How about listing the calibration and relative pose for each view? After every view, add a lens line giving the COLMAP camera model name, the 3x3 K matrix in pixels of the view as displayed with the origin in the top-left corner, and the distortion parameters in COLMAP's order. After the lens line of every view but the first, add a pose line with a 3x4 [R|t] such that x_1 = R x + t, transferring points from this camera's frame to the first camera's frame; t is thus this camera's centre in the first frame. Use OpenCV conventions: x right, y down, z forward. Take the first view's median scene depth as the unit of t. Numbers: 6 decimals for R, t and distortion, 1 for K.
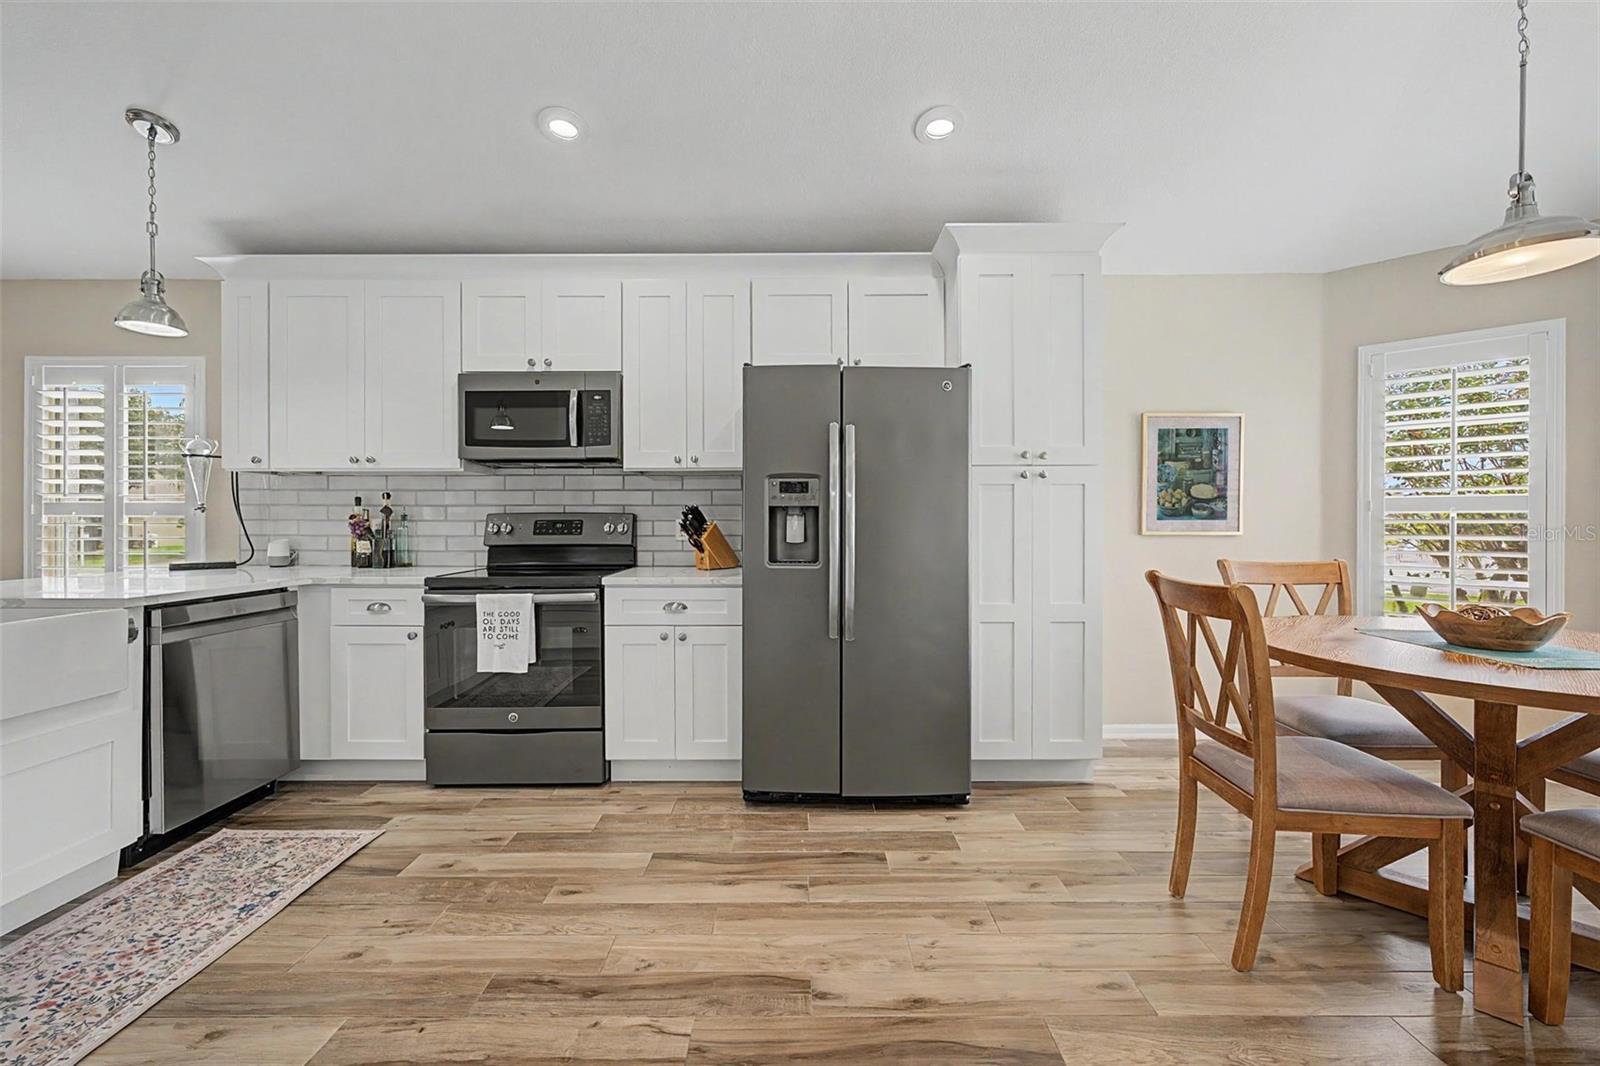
lens RADIAL K [[643.0, 0, 796.5], [0, 643.0, 529.1], [0, 0, 1]] dist [-0.000280, 0.000116]
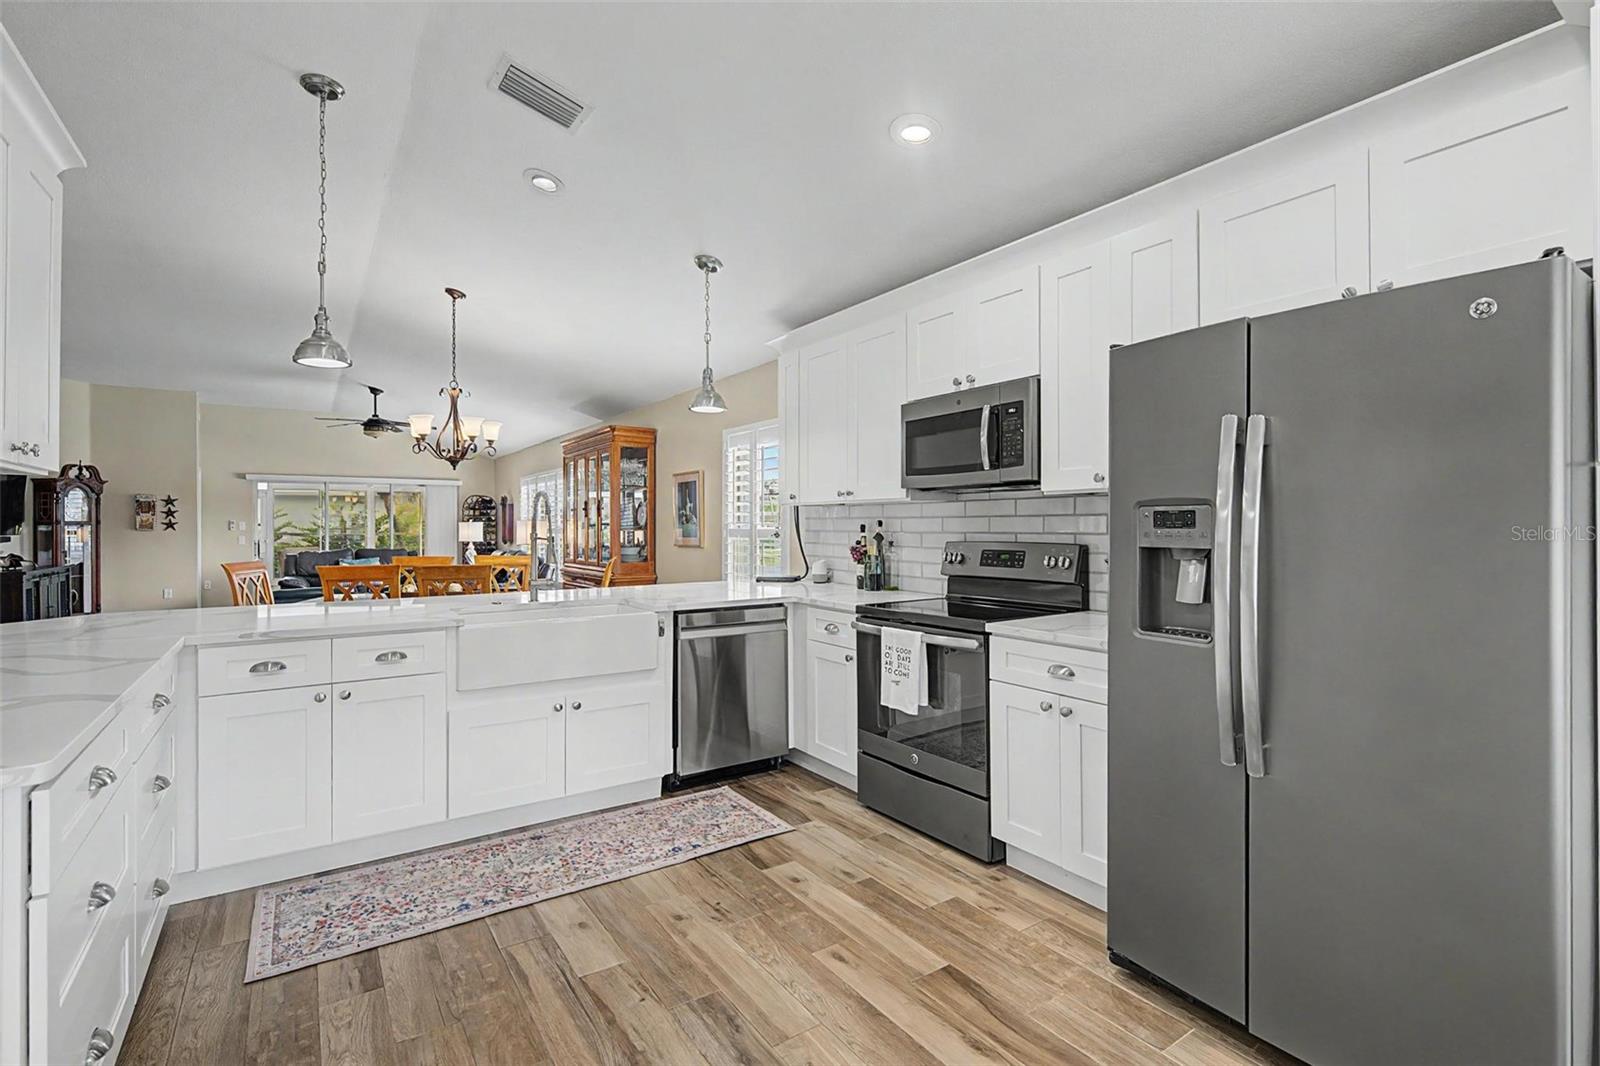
lens RADIAL K [[721.5, 0, 800.0], [0, 721.5, 533.0], [0, 0, 1]] dist [0.000134, -0.000216]
pose [[0.576176, 0.005748, -0.817305, 0.340285], [-0.009503, 0.999955, 0.000333, -0.042973], [0.817270, 0.007574, 0.576205, 0.237476]]
